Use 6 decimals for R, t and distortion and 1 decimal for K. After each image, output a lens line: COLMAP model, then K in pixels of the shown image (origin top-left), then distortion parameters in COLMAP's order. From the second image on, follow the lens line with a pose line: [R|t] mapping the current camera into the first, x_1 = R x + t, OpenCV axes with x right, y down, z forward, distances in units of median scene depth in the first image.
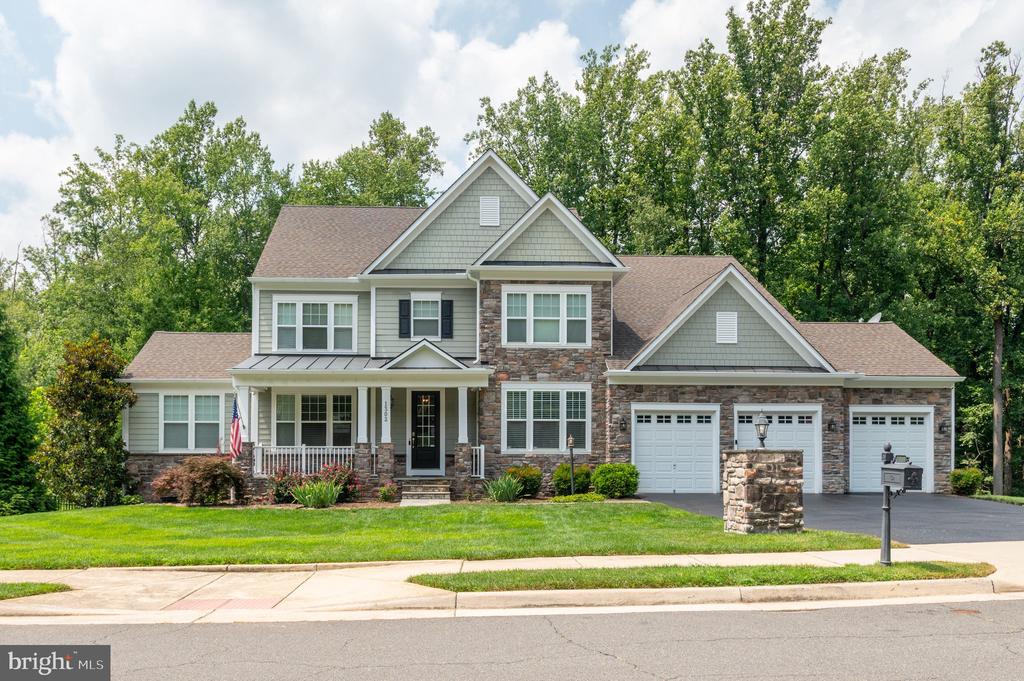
lens RADIAL K [[755.0, 0, 511.9], [0, 755.0, 394.4], [0, 0, 1]] dist [-0.005340, 0.000707]
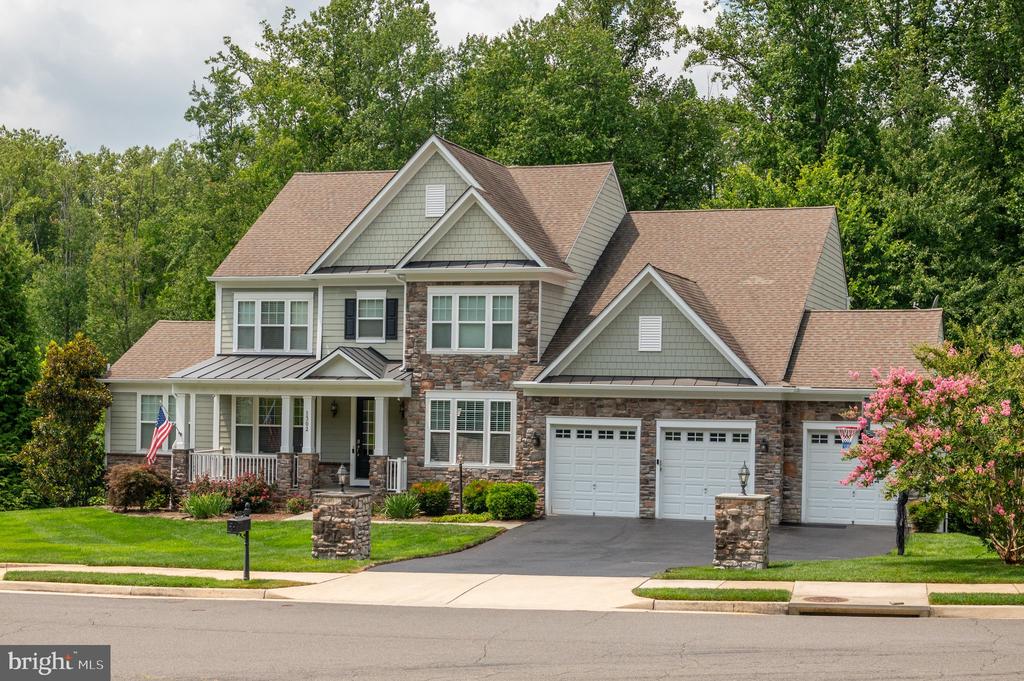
lens RADIAL K [[1112.1, 0, 512.0], [0, 1112.1, 340.5], [0, 0, 1]] dist [-0.008852, -0.016434]
pose [[0.960642, -0.004837, -0.277747, 0.475512], [0.004426, 0.999988, -0.002107, -0.075393], [0.277754, 0.000795, 0.960652, -0.303073]]
